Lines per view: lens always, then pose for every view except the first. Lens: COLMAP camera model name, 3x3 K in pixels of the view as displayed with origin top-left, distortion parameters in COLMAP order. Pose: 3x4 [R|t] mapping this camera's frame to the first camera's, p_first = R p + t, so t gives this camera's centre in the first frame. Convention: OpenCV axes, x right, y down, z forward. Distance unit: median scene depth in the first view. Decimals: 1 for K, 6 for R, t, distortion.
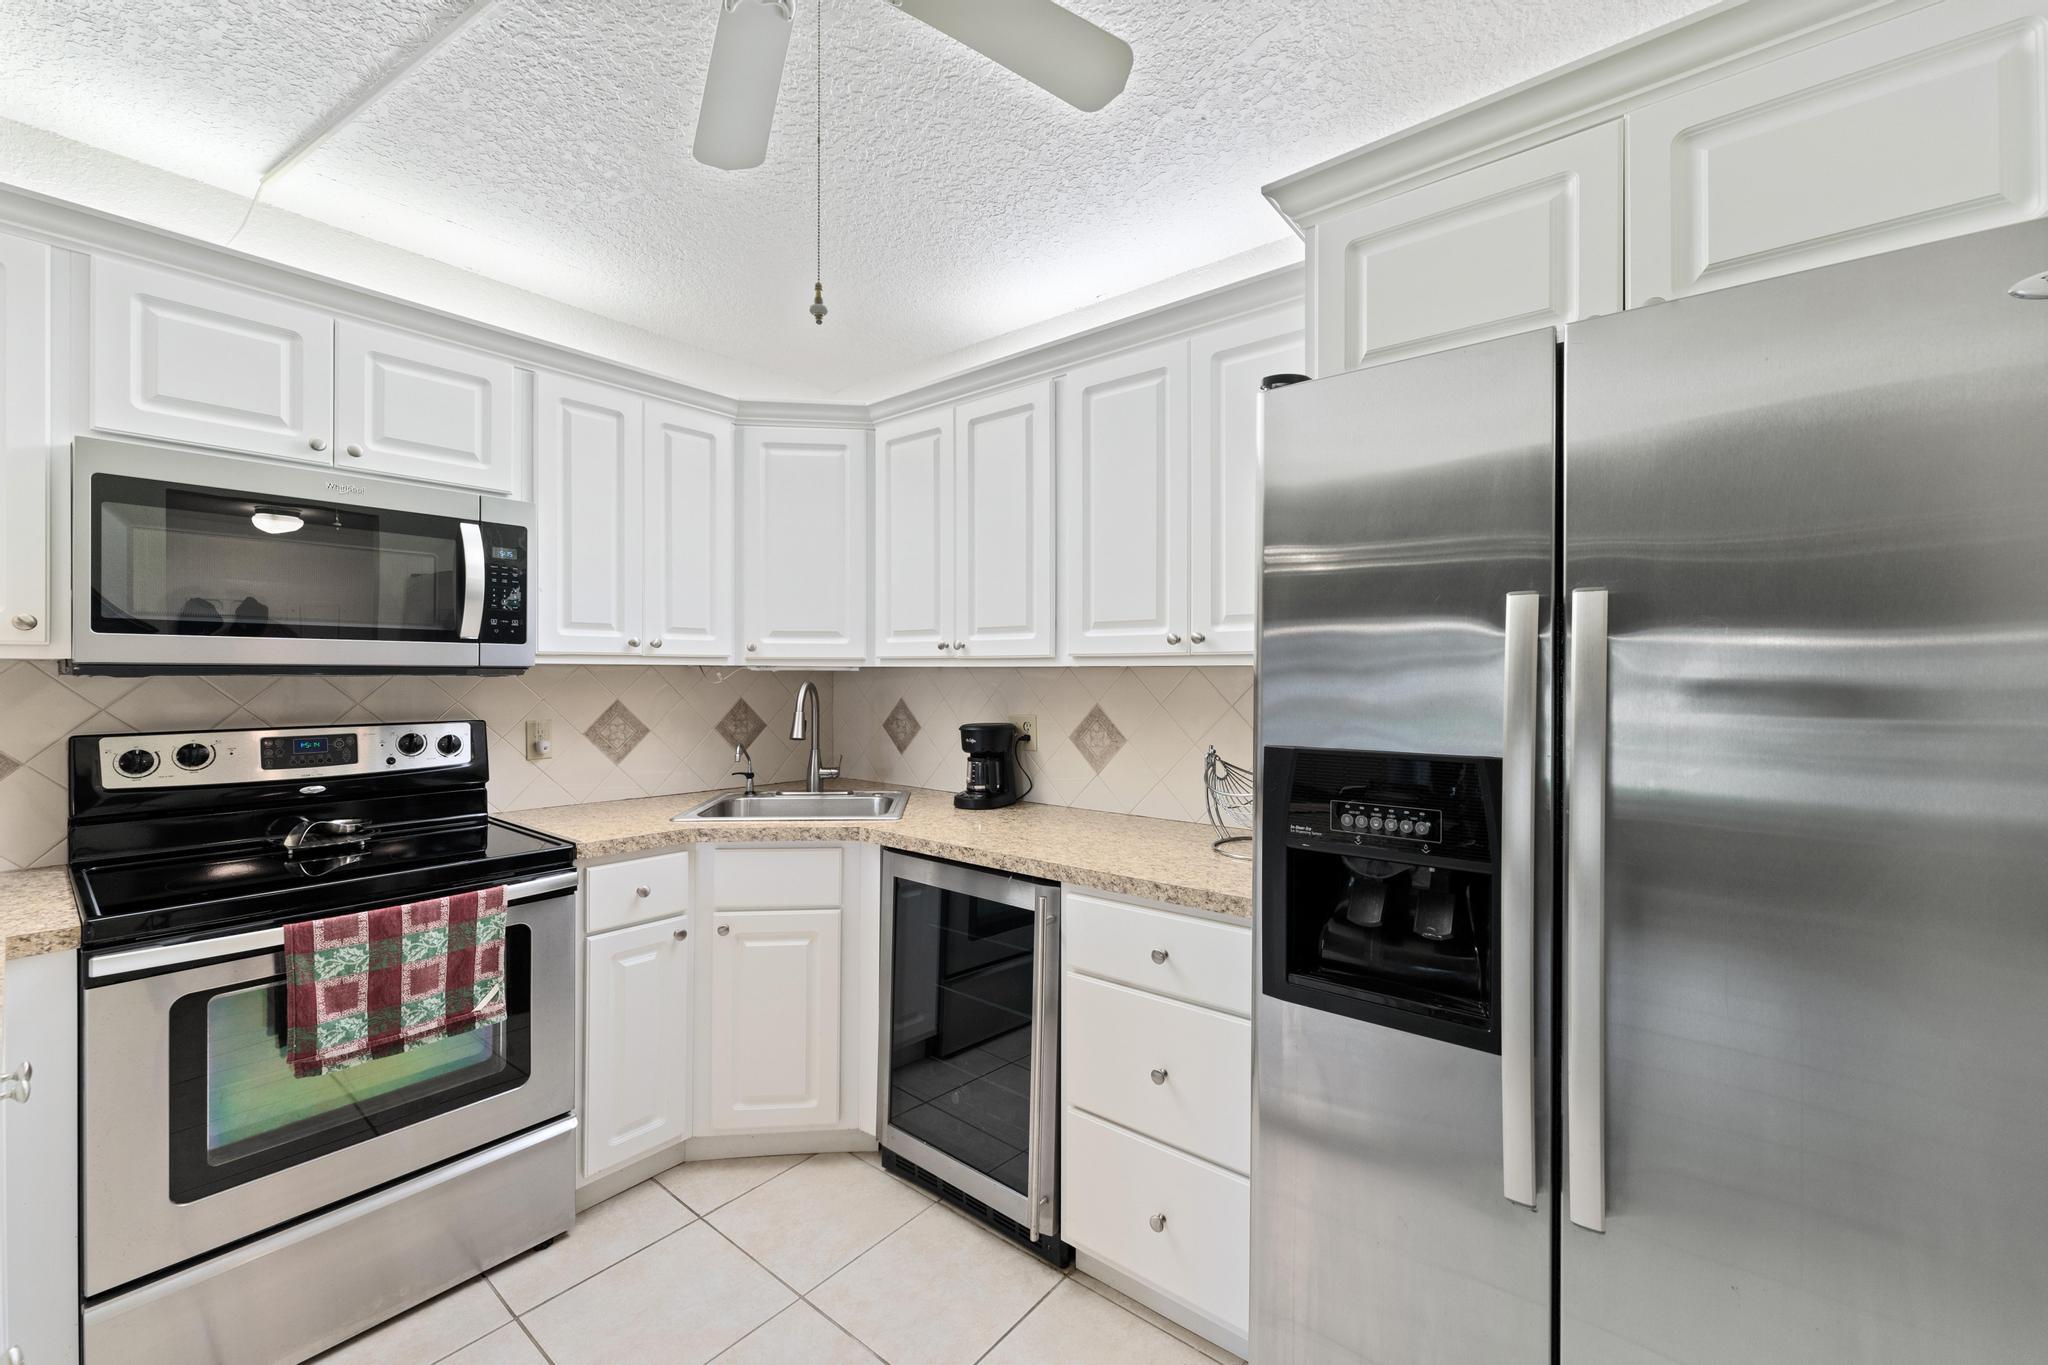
lens RADIAL K [[818.5, 0, 1025.0], [0, 818.5, 674.3], [0, 0, 1]] dist [0.000646, -0.000029]
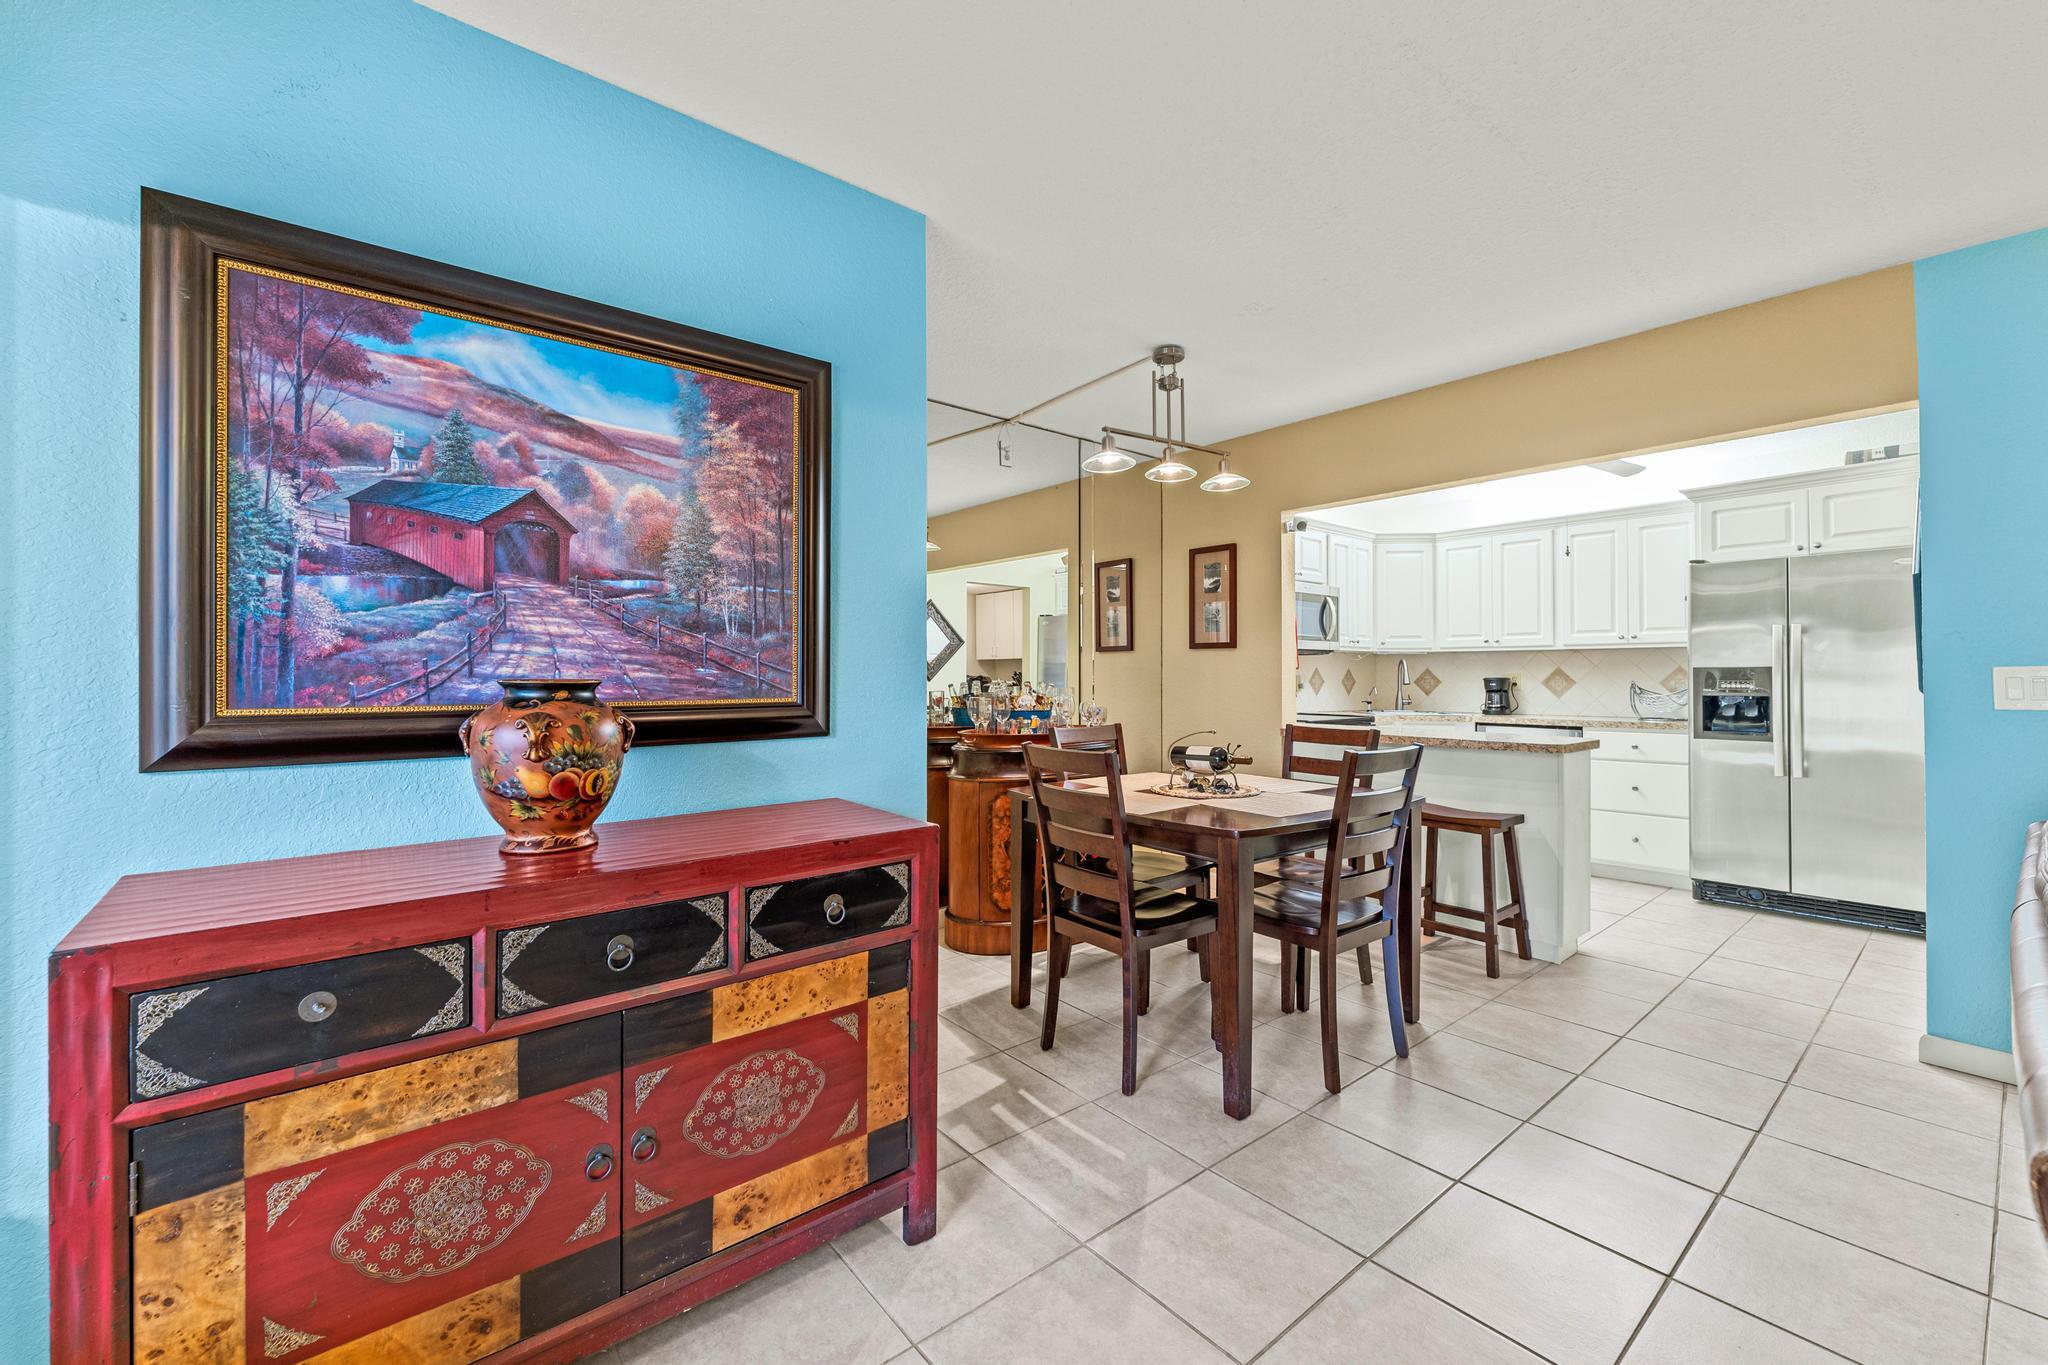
lens RADIAL K [[831.6, 0, 1035.4], [0, 831.6, 667.7], [0, 0, 1]] dist [-0.000267, 0.000283]
pose [[0.982627, -0.003823, -0.185553, -1.118793], [0.001580, 0.999924, -0.012237, 0.079938], [0.185585, 0.011731, 0.982558, -1.861874]]
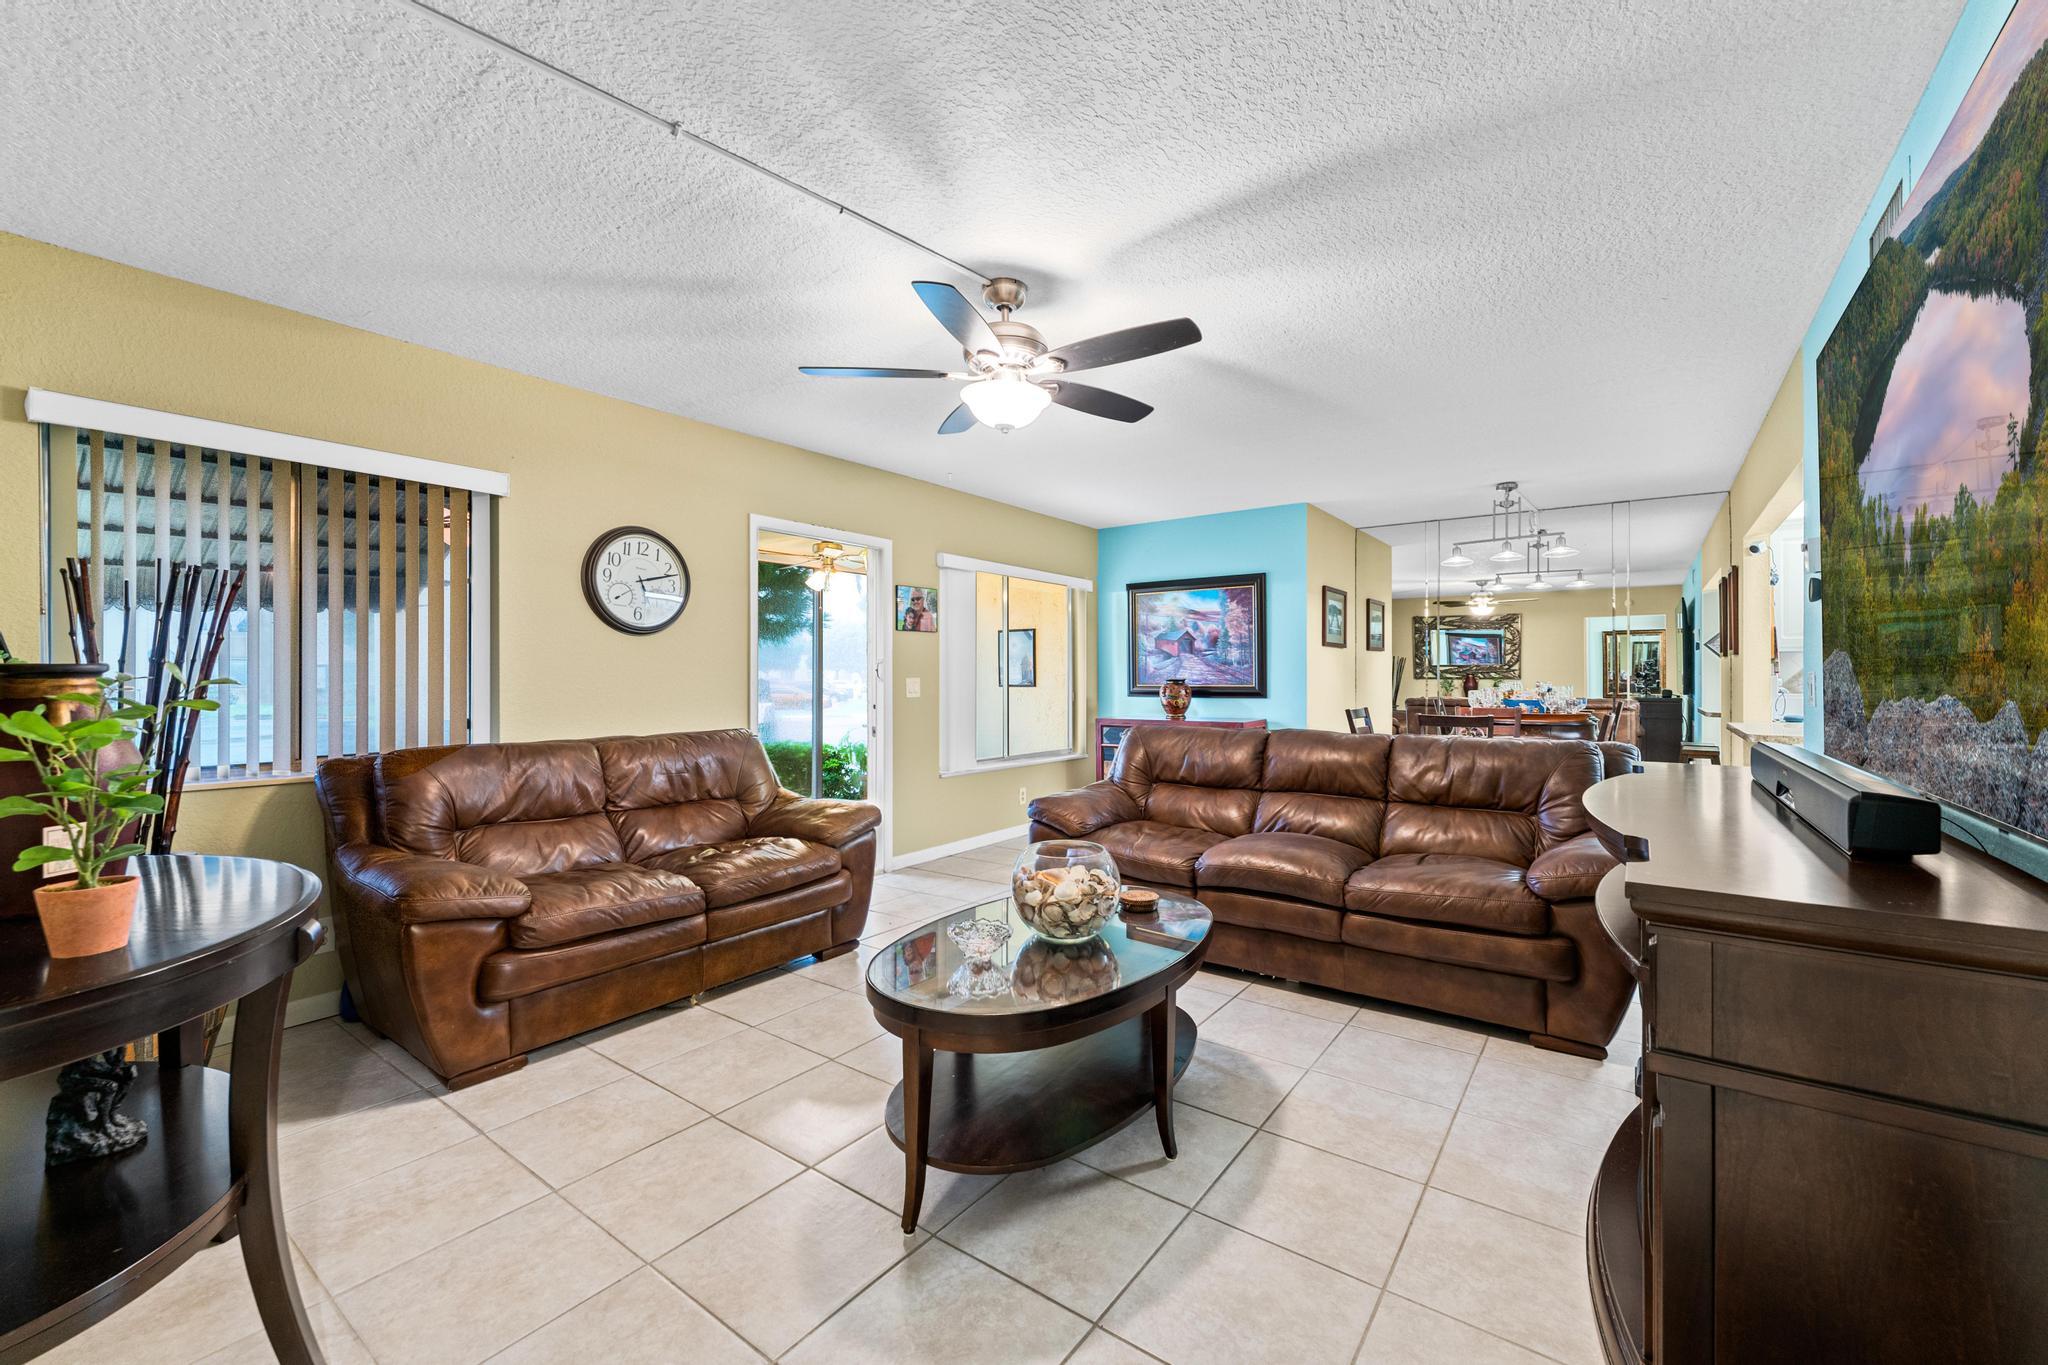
lens RADIAL K [[819.2, 0, 1033.0], [0, 819.2, 679.5], [0, 0, 1]] dist [-0.002173, -0.000145]
pose [[0.051952, -0.000159, -0.998650, 1.512020], [-0.001015, 0.999999, -0.000212, 0.084244], [0.998649, 0.001024, 0.051952, -1.910983]]
